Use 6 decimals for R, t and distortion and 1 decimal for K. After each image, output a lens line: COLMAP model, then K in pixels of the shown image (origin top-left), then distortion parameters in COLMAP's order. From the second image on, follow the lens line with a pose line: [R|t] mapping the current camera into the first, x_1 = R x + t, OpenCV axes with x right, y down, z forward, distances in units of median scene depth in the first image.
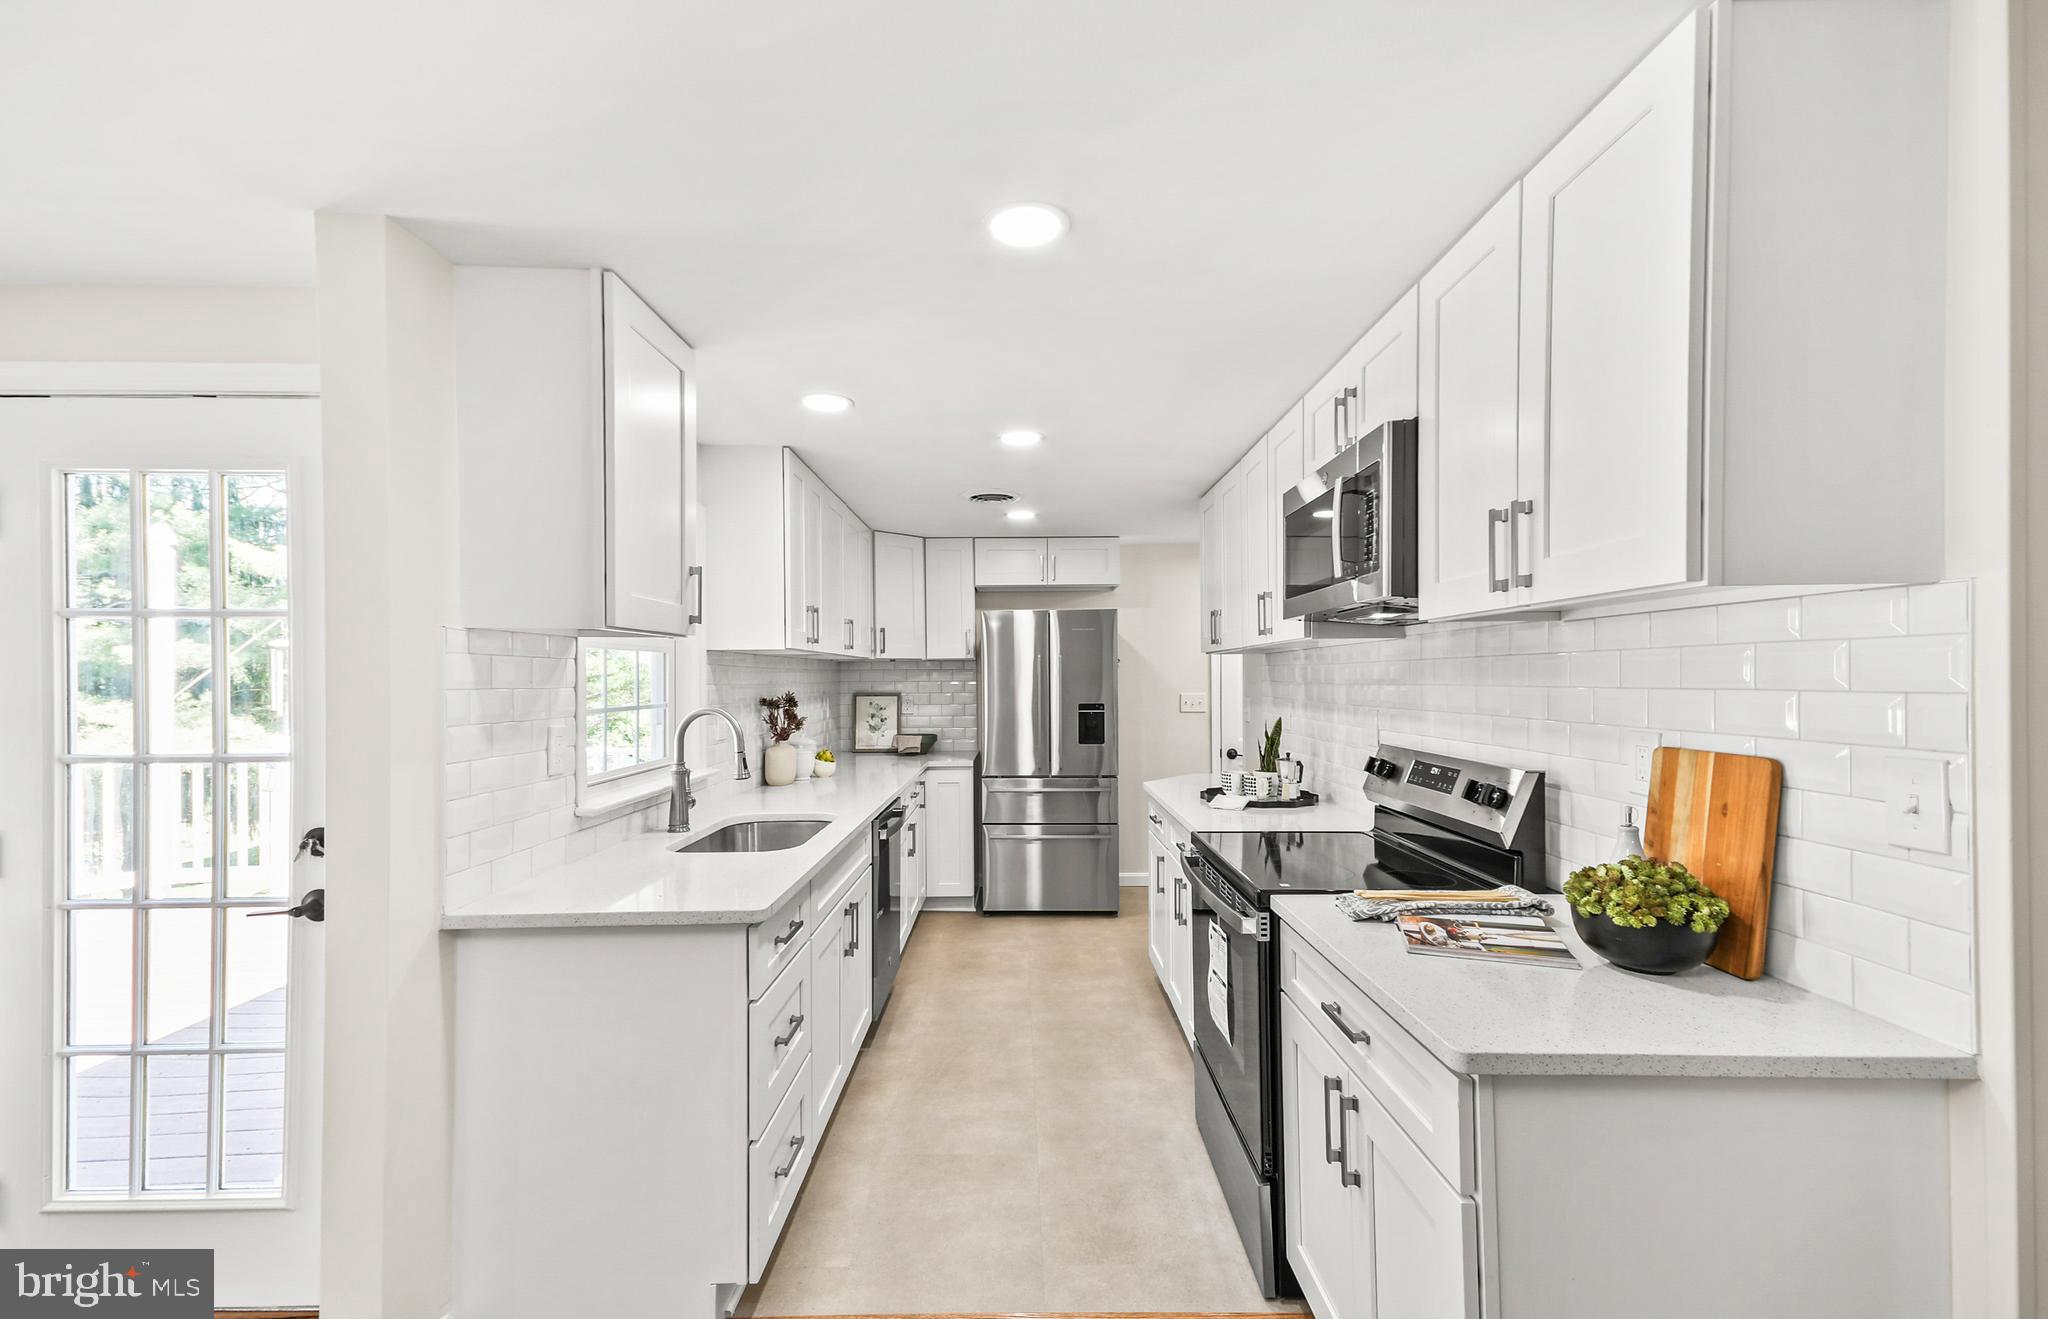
lens RADIAL K [[855.8, 0, 1023.1], [0, 855.8, 681.0], [0, 0, 1]] dist [0.036862, 0.000050]
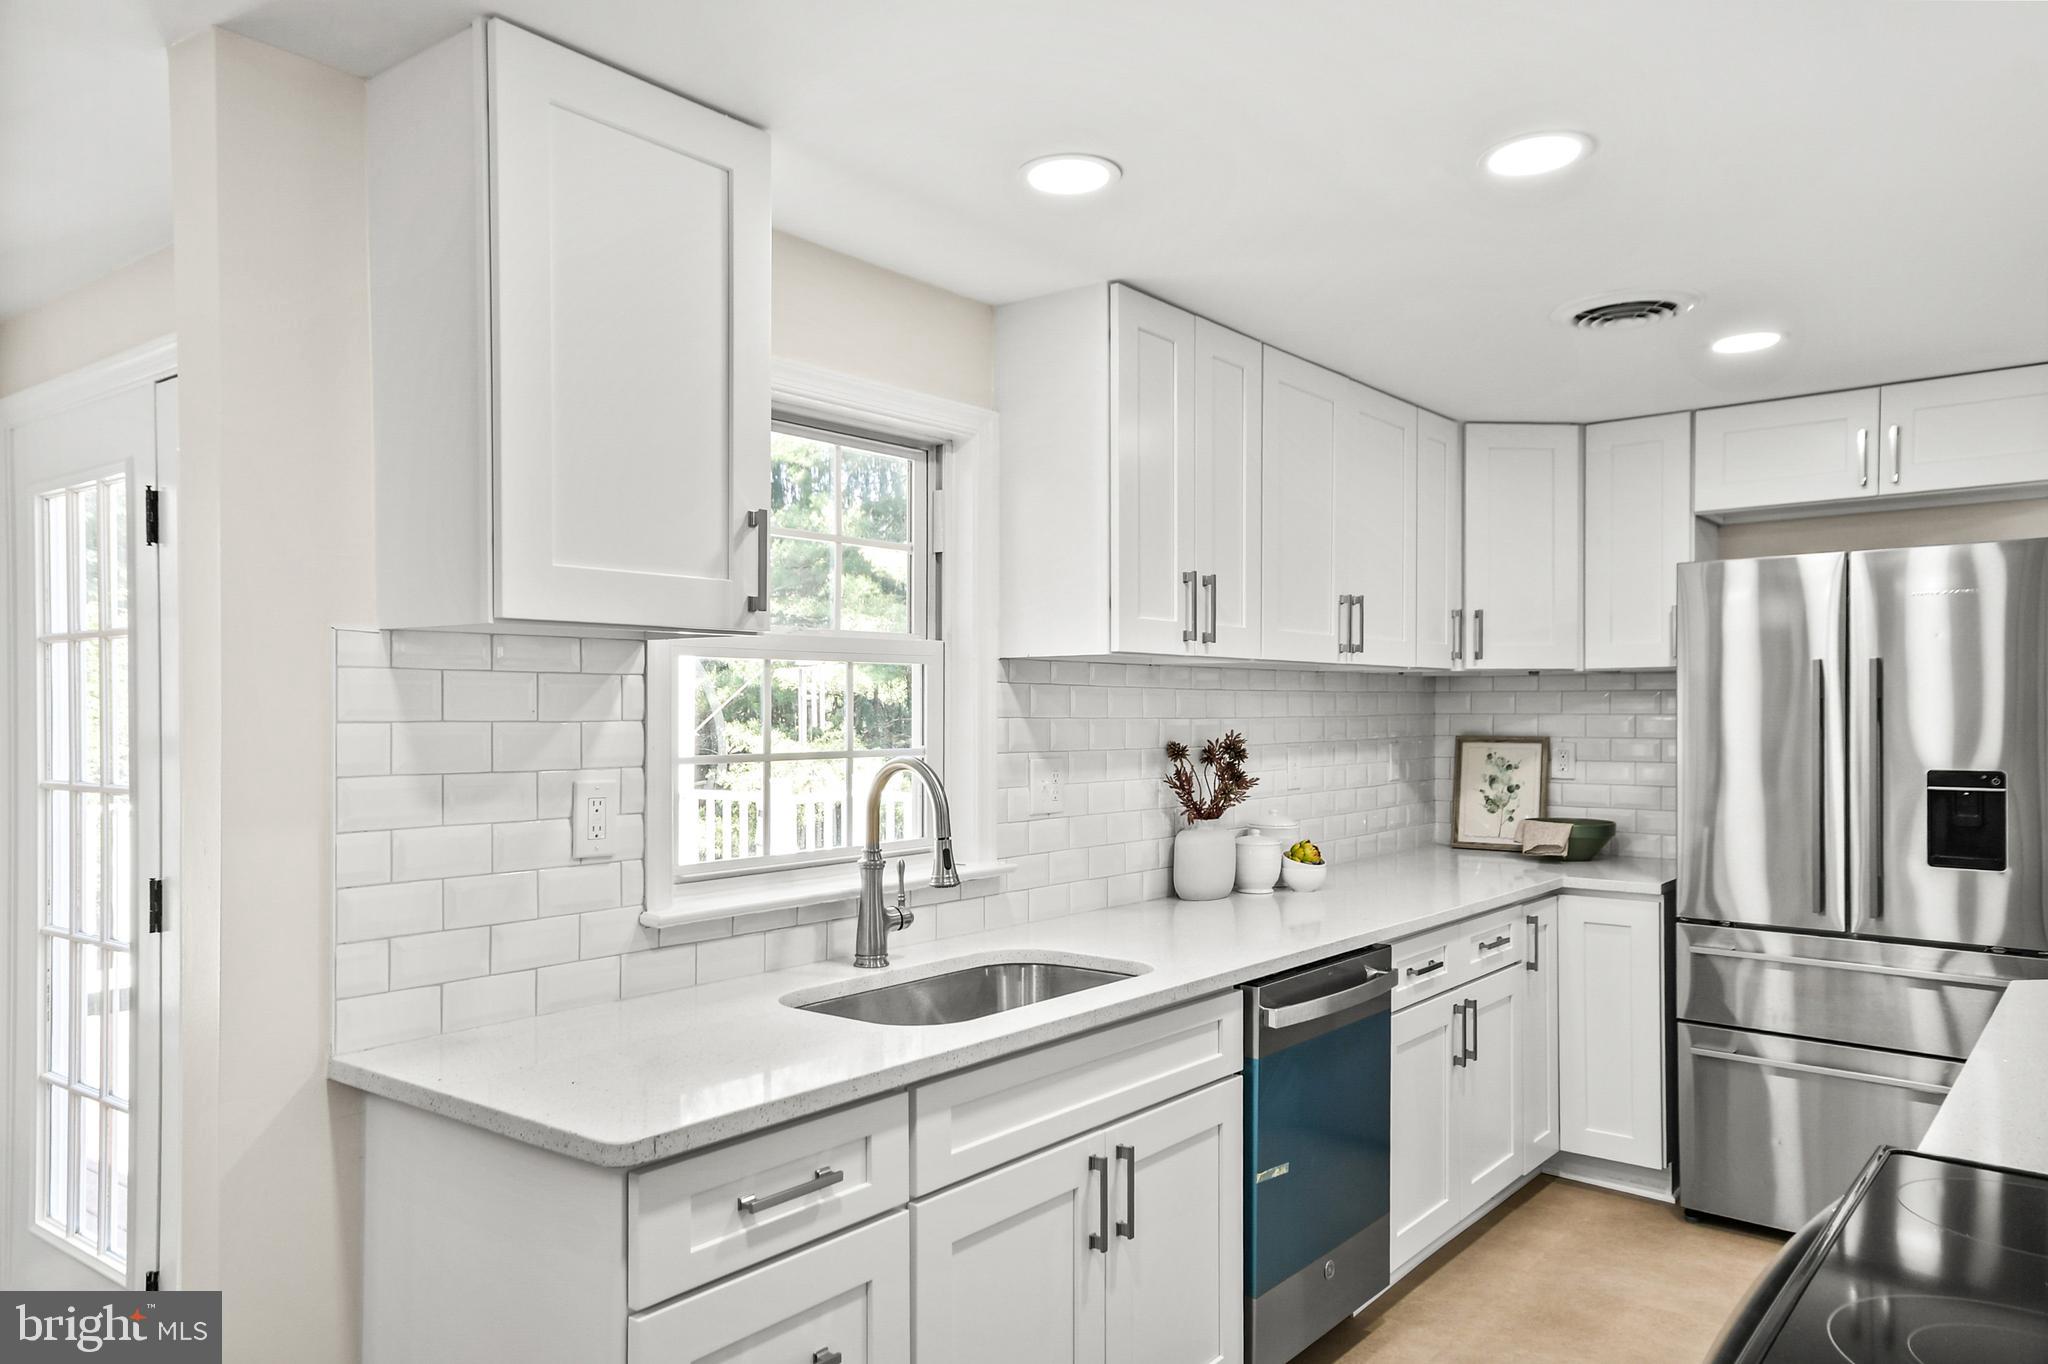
lens RADIAL K [[1399.9, 0, 1027.7], [0, 1399.9, 723.1], [0, 0, 1]] dist [0.058526, 0.000380]
pose [[0.783196, 0.009324, -0.621704, 0.255528], [-0.004497, 0.999946, 0.009331, -0.001641], [0.621758, -0.004512, 0.783196, 0.283838]]
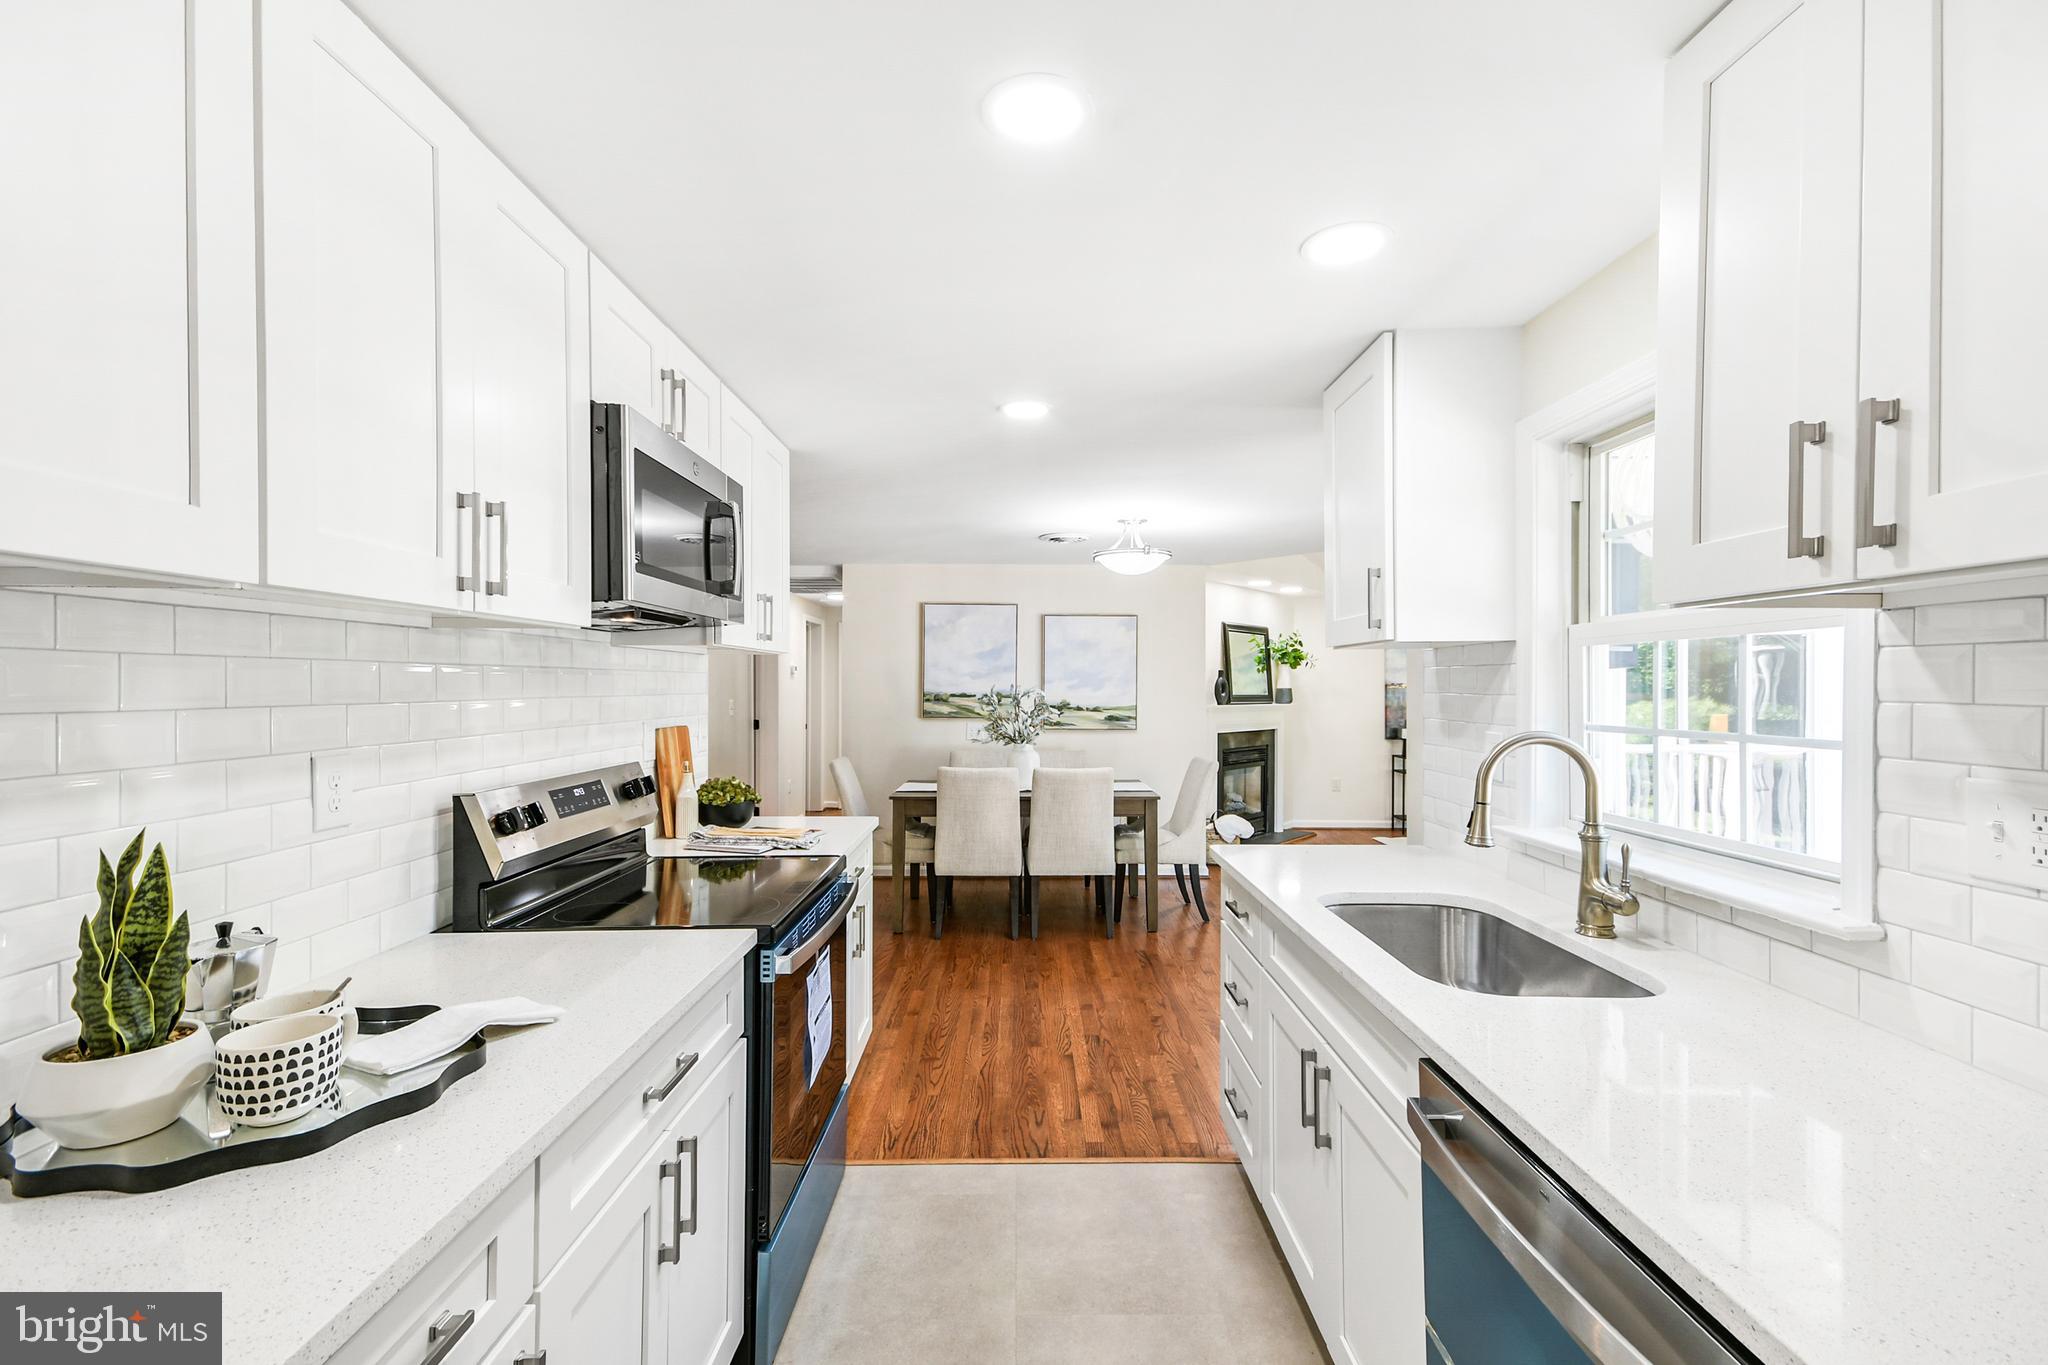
lens RADIAL K [[891.9, 0, 1013.0], [0, 891.9, 684.2], [0, 0, 1]] dist [0.016677, -0.000090]
pose [[-0.999926, 0.005473, 0.010853, 0.005954], [0.005500, 0.999982, 0.002493, -0.007156], [-0.010839, 0.002553, -0.999938, 1.497131]]
